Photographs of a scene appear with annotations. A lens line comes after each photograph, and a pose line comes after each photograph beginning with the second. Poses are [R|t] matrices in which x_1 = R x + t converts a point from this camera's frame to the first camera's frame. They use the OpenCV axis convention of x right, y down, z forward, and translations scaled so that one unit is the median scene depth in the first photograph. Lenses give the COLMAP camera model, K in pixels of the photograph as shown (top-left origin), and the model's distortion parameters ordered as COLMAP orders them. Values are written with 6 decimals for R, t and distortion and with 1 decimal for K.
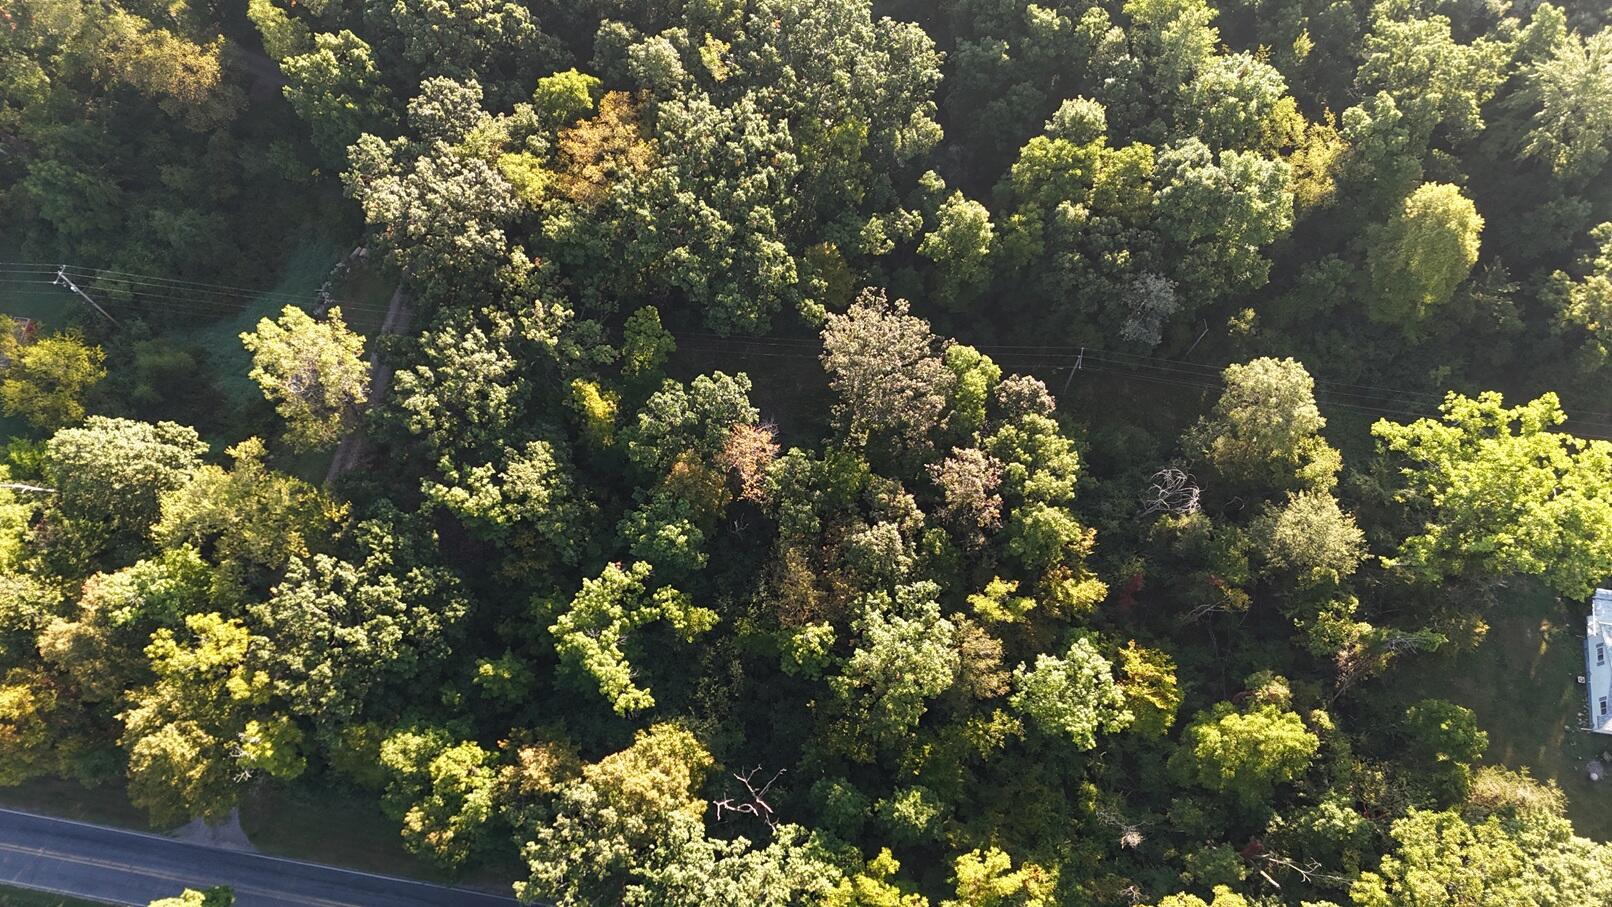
lens RADIAL K [[1176.6, 0, 807.8], [0, 1176.6, 455.0], [0, 0, 1]] dist [0.073978, -0.076660]
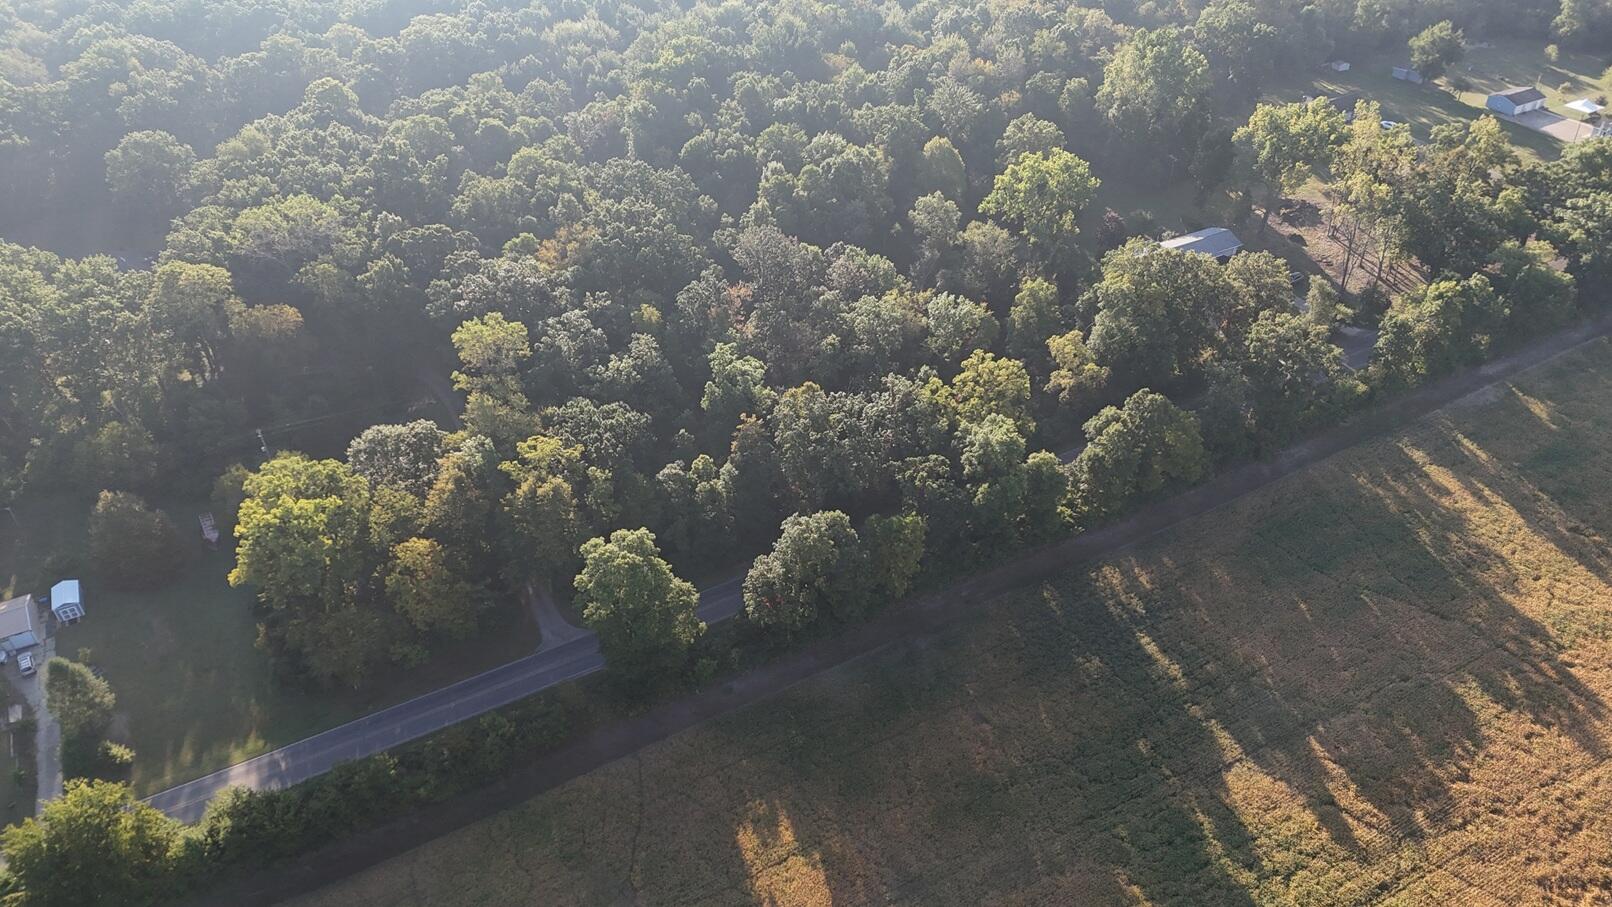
lens RADIAL K [[1176.6, 0, 809.3], [0, 1176.6, 460.9], [0, 0, 1]] dist [0.073978, -0.076660]
pose [[0.794156, -0.365137, 0.485790, -0.900016], [0.566542, 0.734053, -0.374427, 0.882551], [-0.219878, 0.572574, 0.789818, -0.298690]]
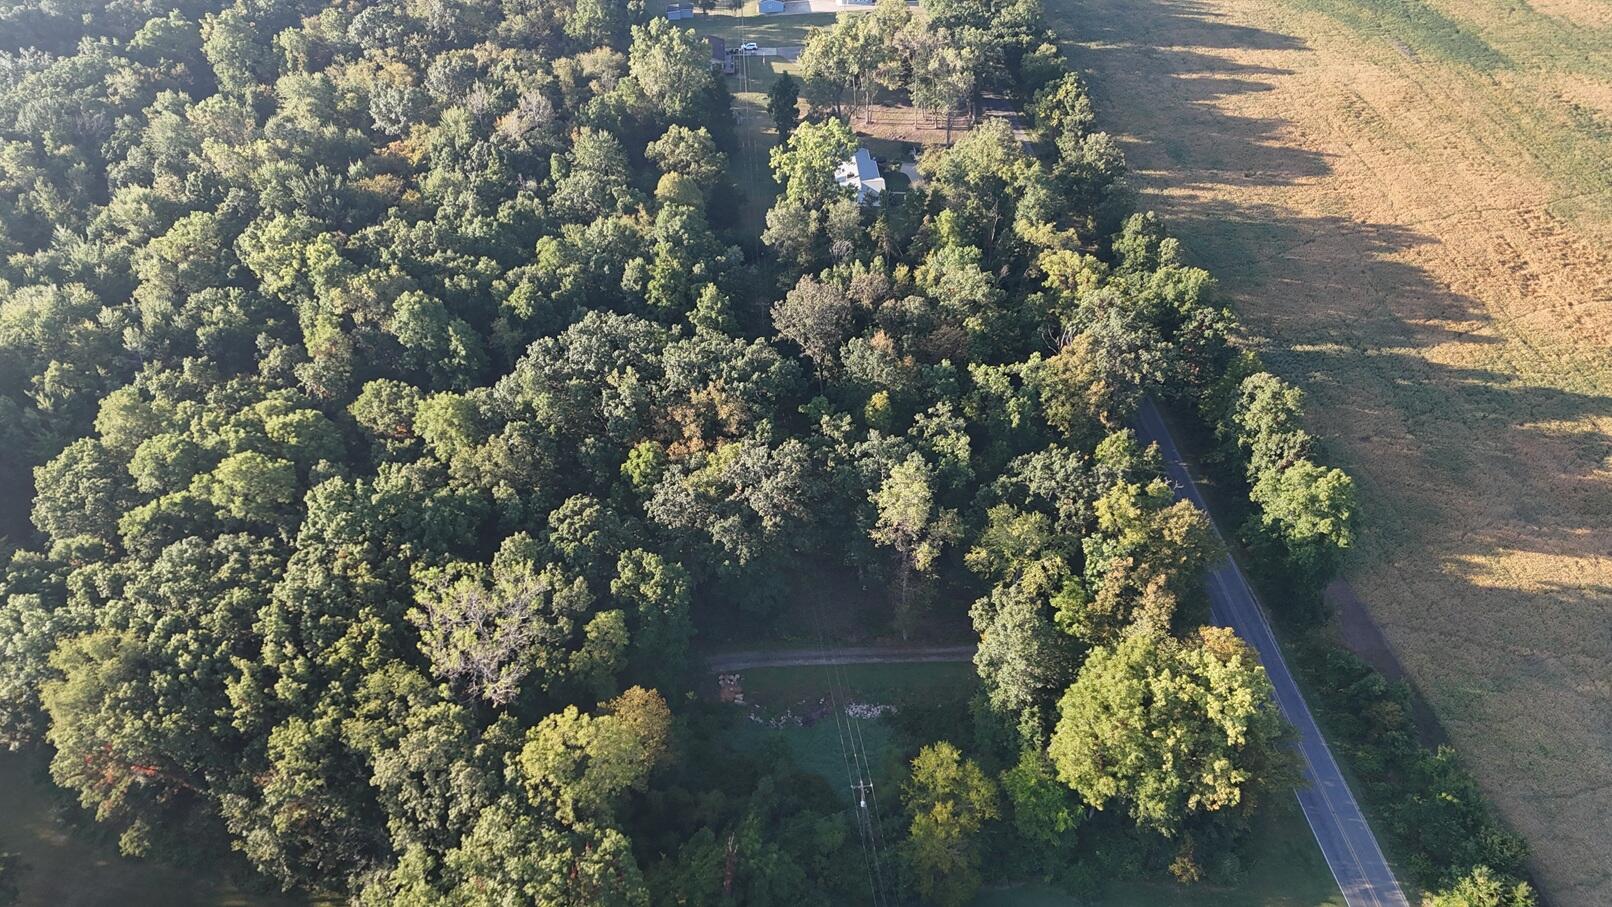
lens RADIAL K [[1176.6, 0, 802.0], [0, 1176.6, 458.5], [0, 0, 1]] dist [0.073978, -0.076660]
pose [[-0.220322, -0.577765, 0.785905, -1.402707], [0.920503, 0.143394, 0.363473, -0.682601], [-0.322696, 0.803509, 0.500241, 0.308062]]
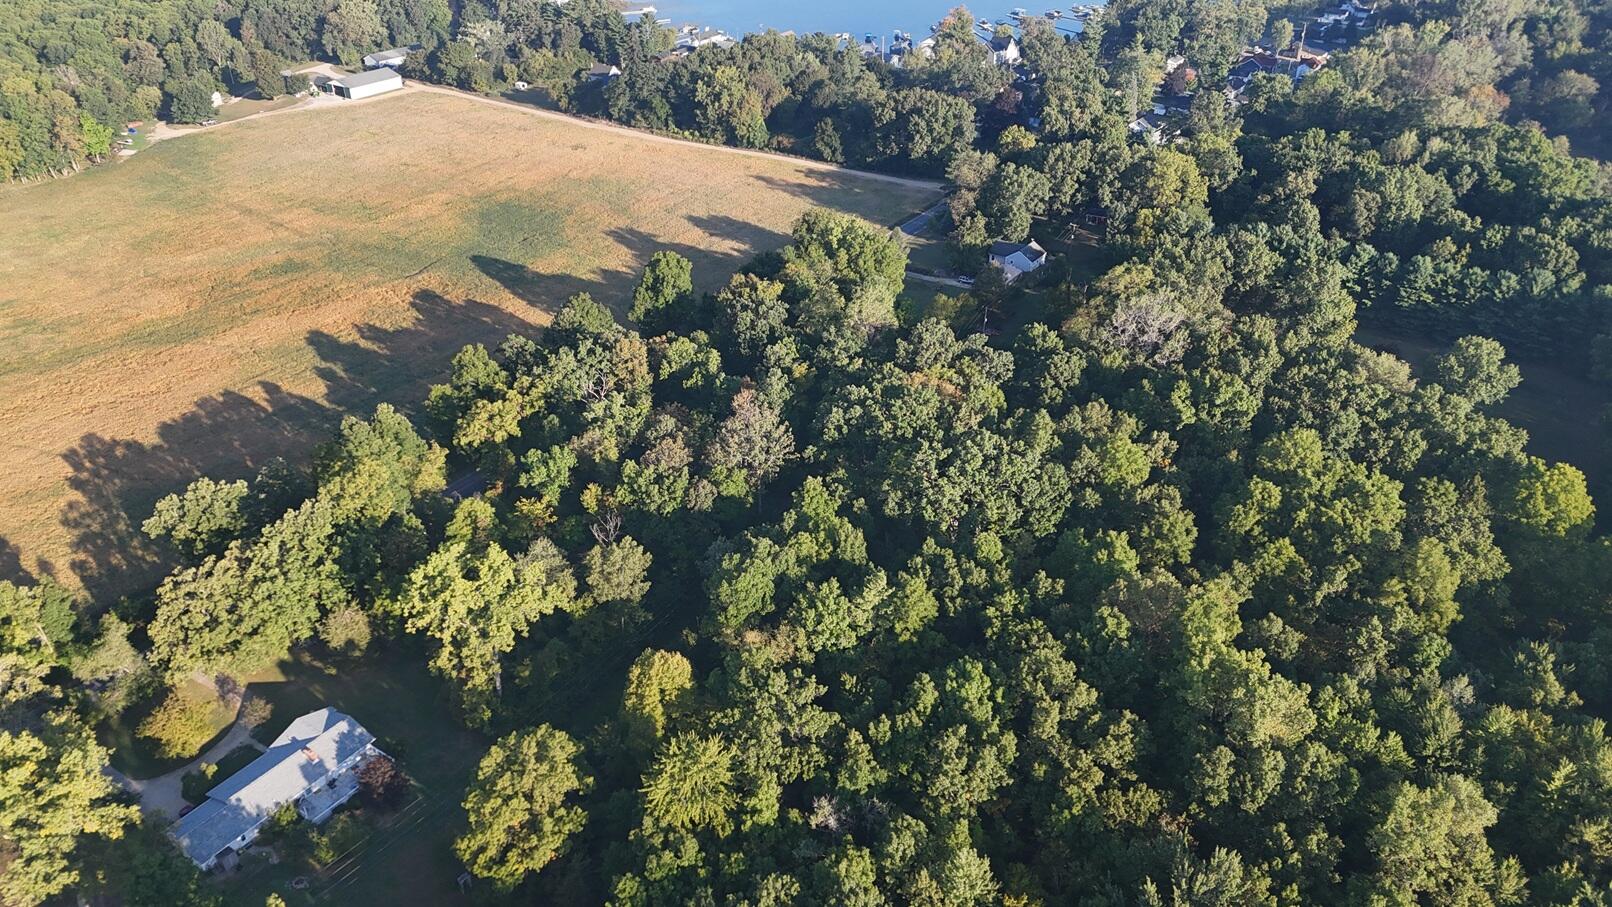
lens RADIAL K [[1176.6, 0, 809.4], [0, 1176.6, 458.4], [0, 0, 1]] dist [0.073978, -0.076660]
pose [[-0.419694, 0.489973, -0.764057, 1.380621], [-0.840167, 0.108835, 0.531295, -1.083966], [0.343476, 0.864917, 0.365982, 0.403721]]
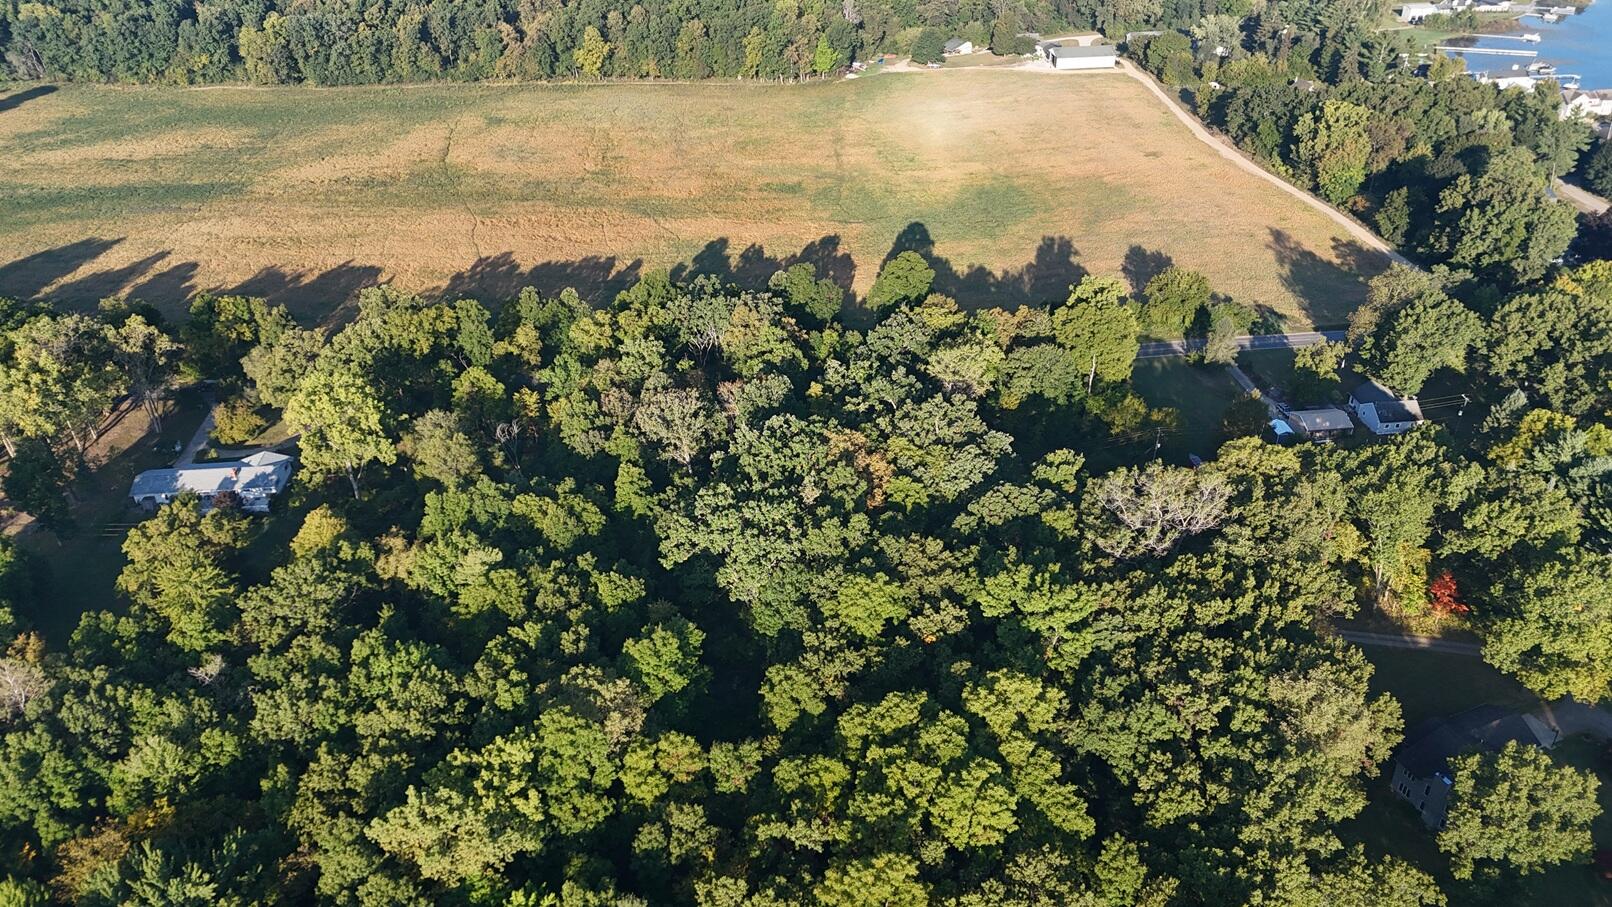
lens RADIAL K [[1176.6, 0, 807.0], [0, 1176.6, 462.1], [0, 0, 1]] dist [0.073978, -0.076660]
pose [[-0.965941, 0.165815, -0.198655, 0.236276], [-0.225699, -0.164387, 0.960227, -1.869919], [0.126564, 0.972359, 0.196213, 0.725889]]
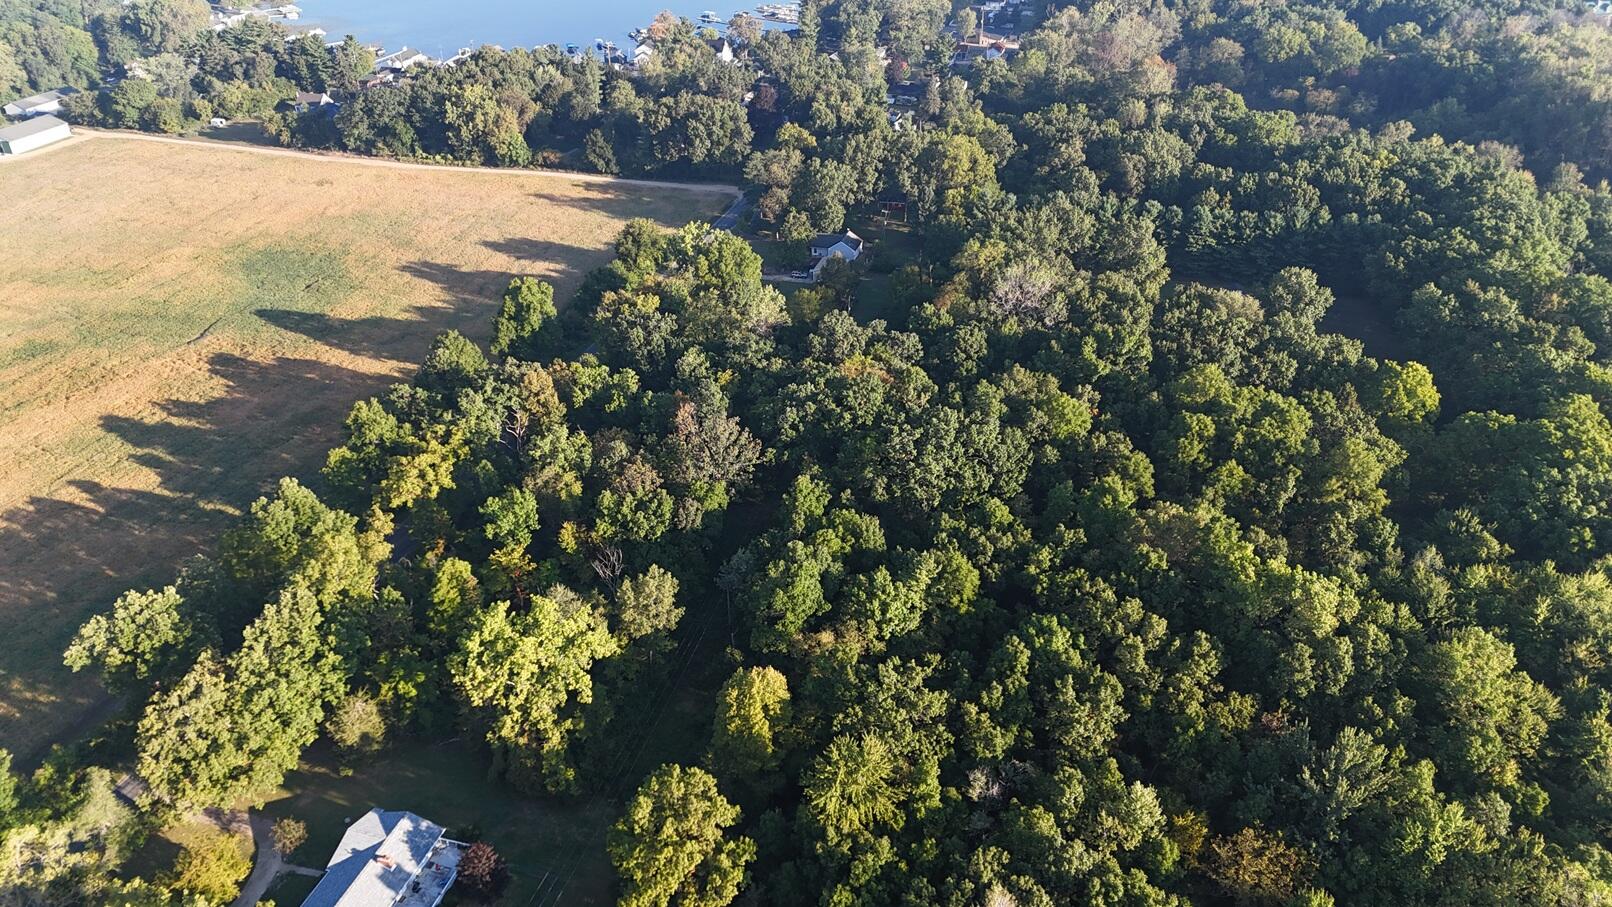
lens RADIAL K [[1176.6, 0, 814.1], [0, 1176.6, 454.4], [0, 0, 1]] dist [0.073978, -0.076660]
pose [[-0.115407, 0.527429, -0.841724, 1.510141], [-0.923930, 0.254156, 0.285933, -0.712562], [0.364739, 0.810693, 0.457977, 0.253613]]
